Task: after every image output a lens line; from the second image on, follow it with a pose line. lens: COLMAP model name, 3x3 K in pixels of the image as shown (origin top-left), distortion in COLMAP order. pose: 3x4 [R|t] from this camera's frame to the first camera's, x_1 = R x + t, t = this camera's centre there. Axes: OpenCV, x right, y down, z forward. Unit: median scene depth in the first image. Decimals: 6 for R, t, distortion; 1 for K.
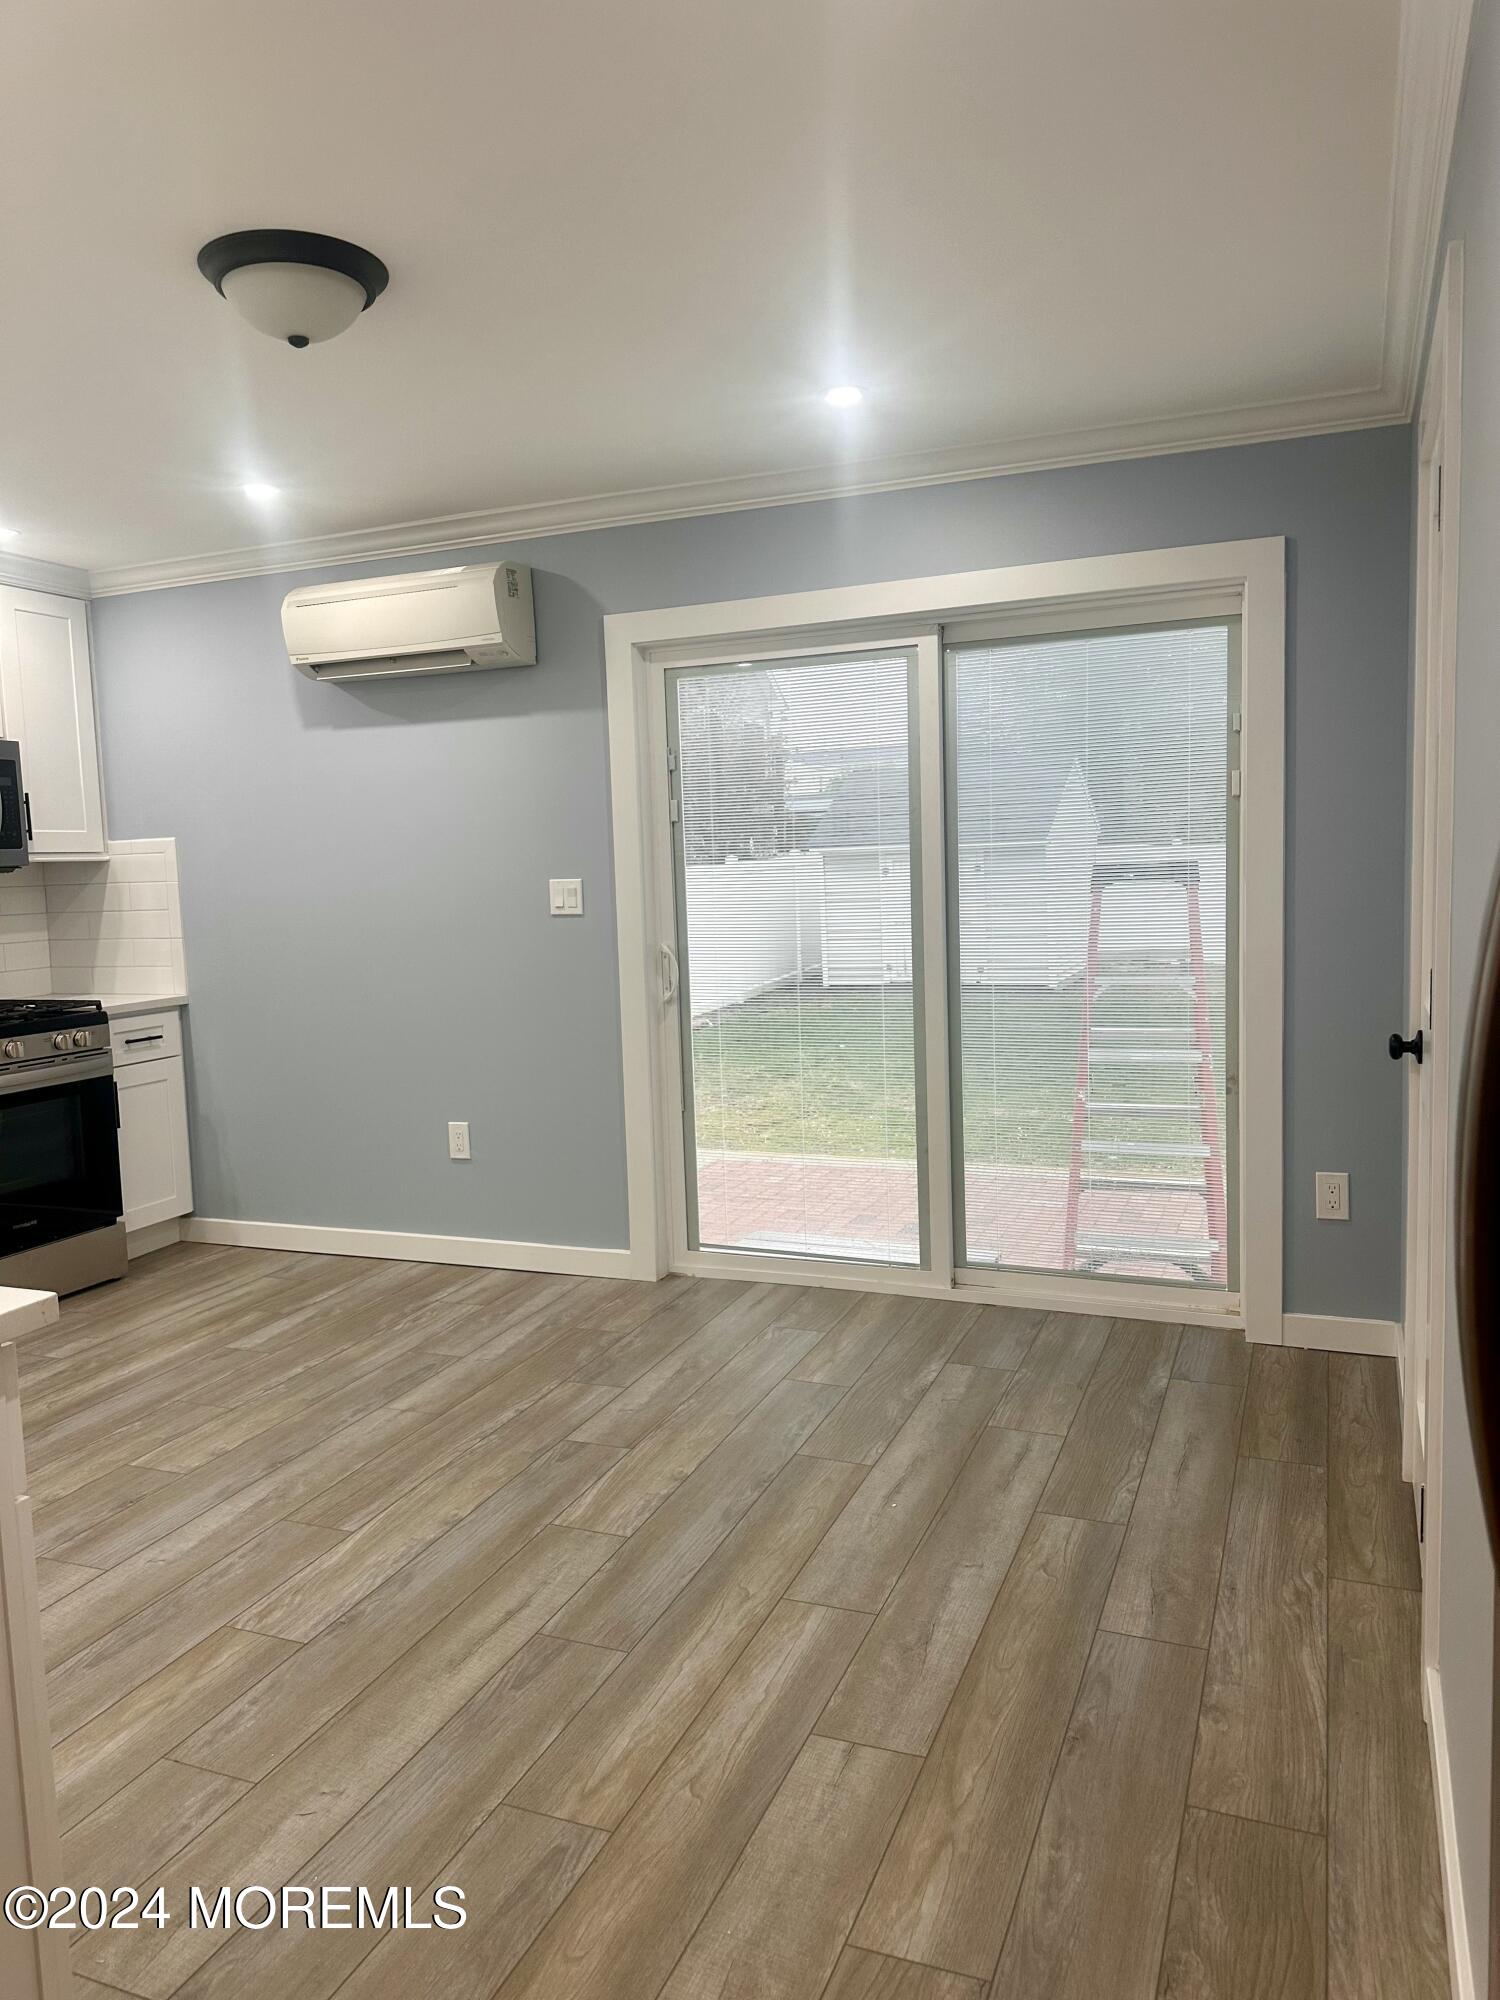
lens RADIAL K [[1409.5, 0, 750.0], [0, 1409.5, 1000.0], [0, 0, 1]] dist [0.071848, -0.100558]
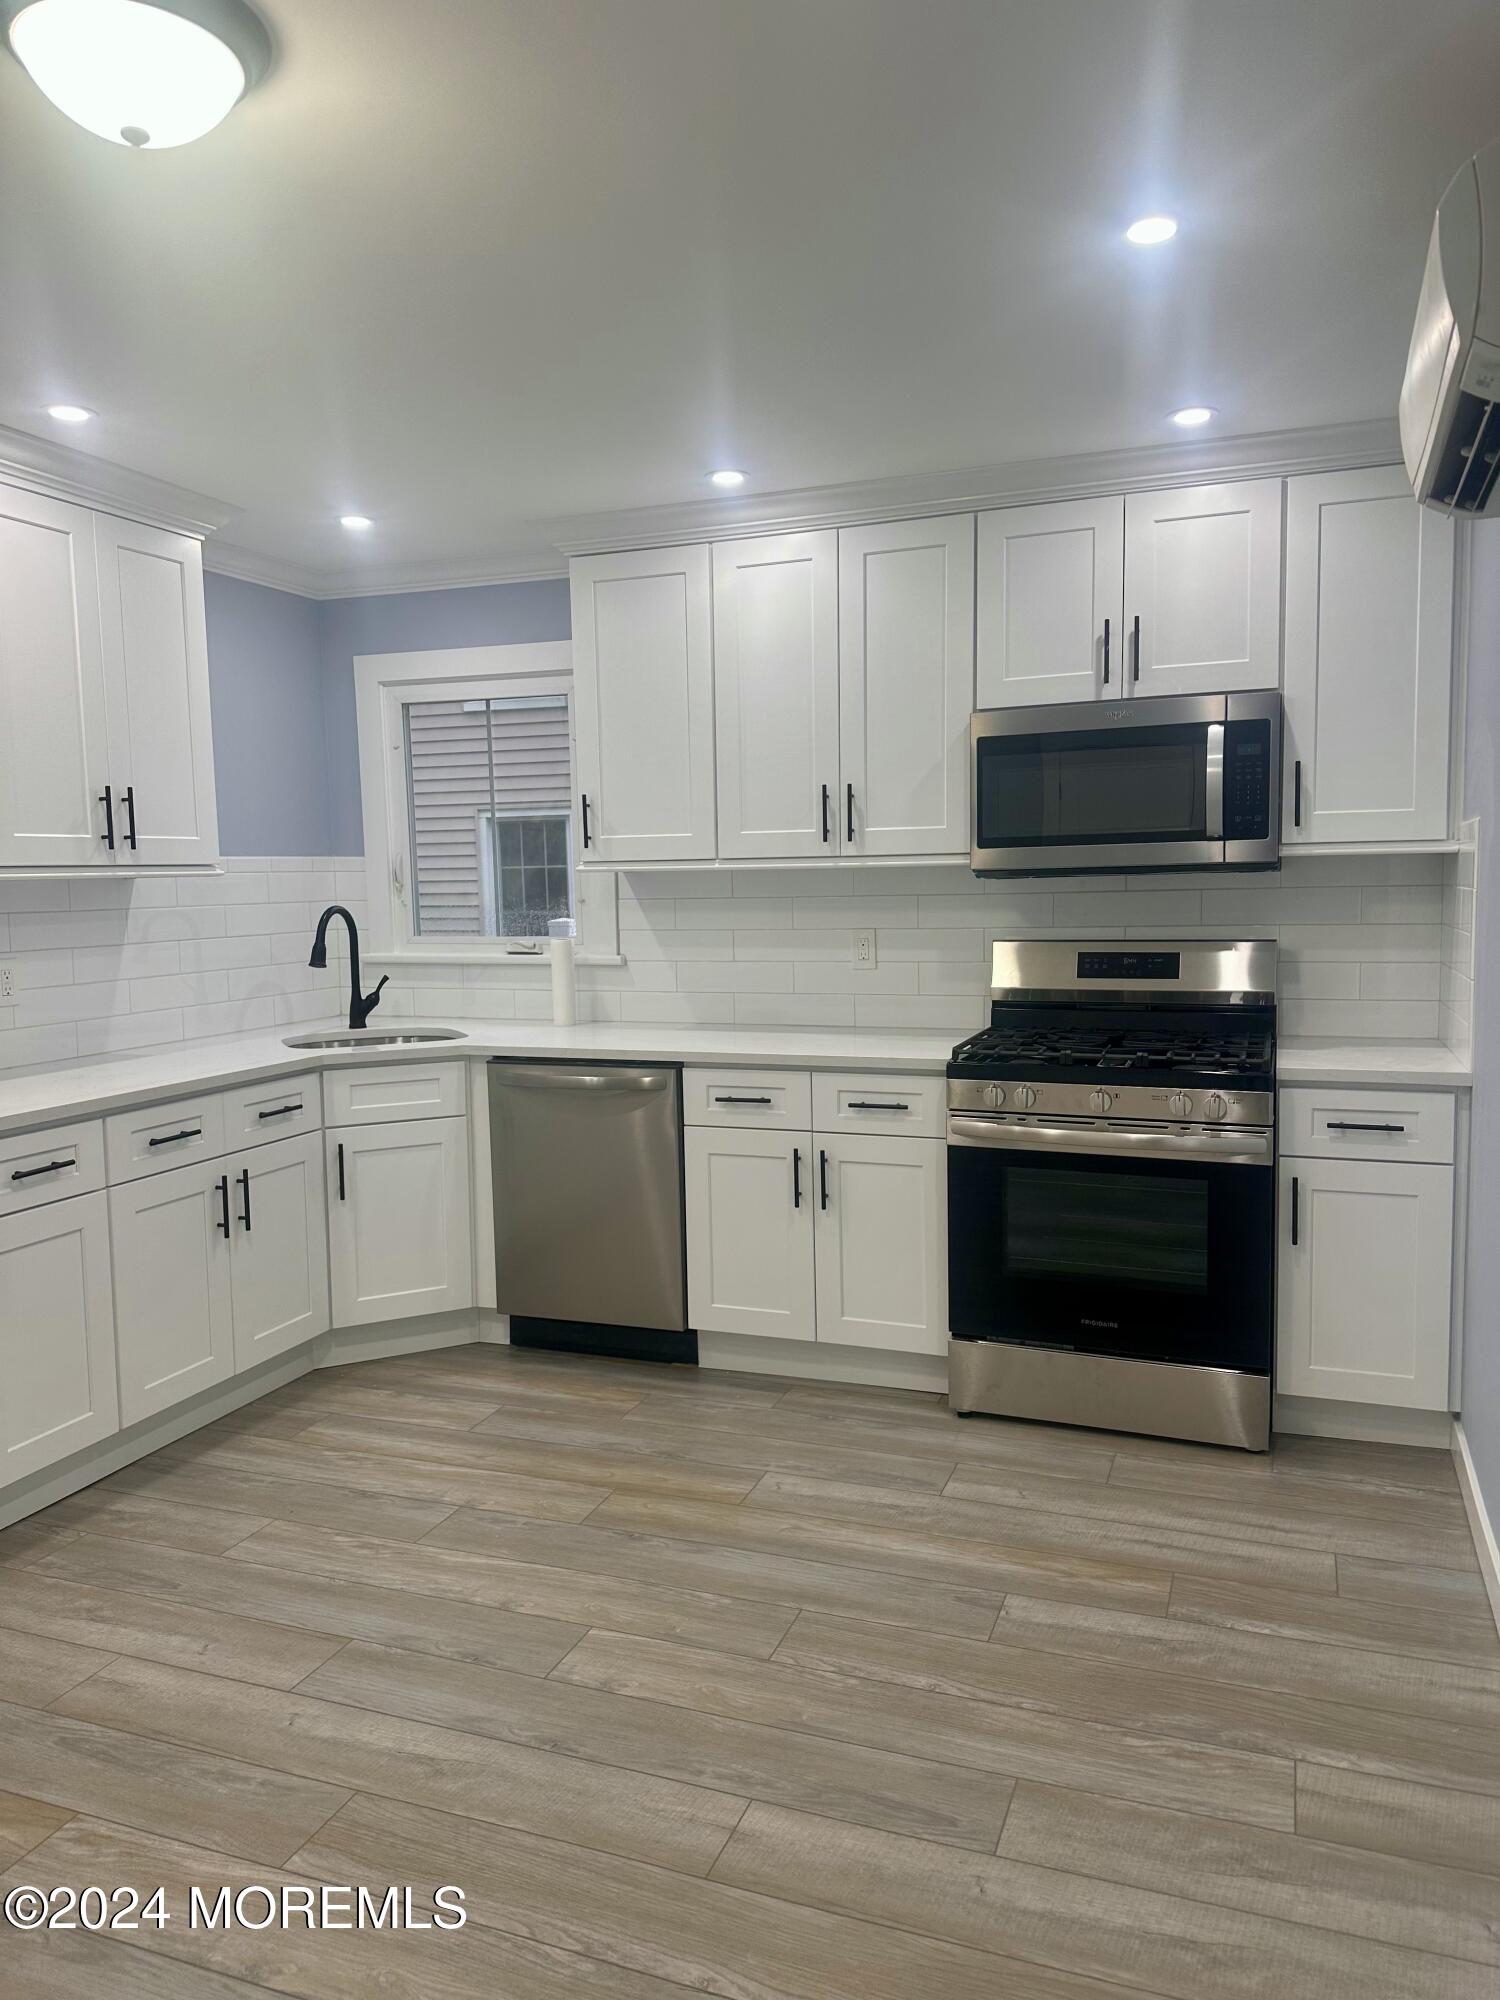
lens RADIAL K [[1409.3, 0, 750.0], [0, 1409.3, 1000.0], [0, 0, 1]] dist [0.024422, -0.034581]
pose [[0.022989, 0.119594, -0.992557, 0.245317], [-0.083129, 0.989610, 0.117314, -0.097483], [0.996274, 0.079813, 0.032692, 0.808001]]
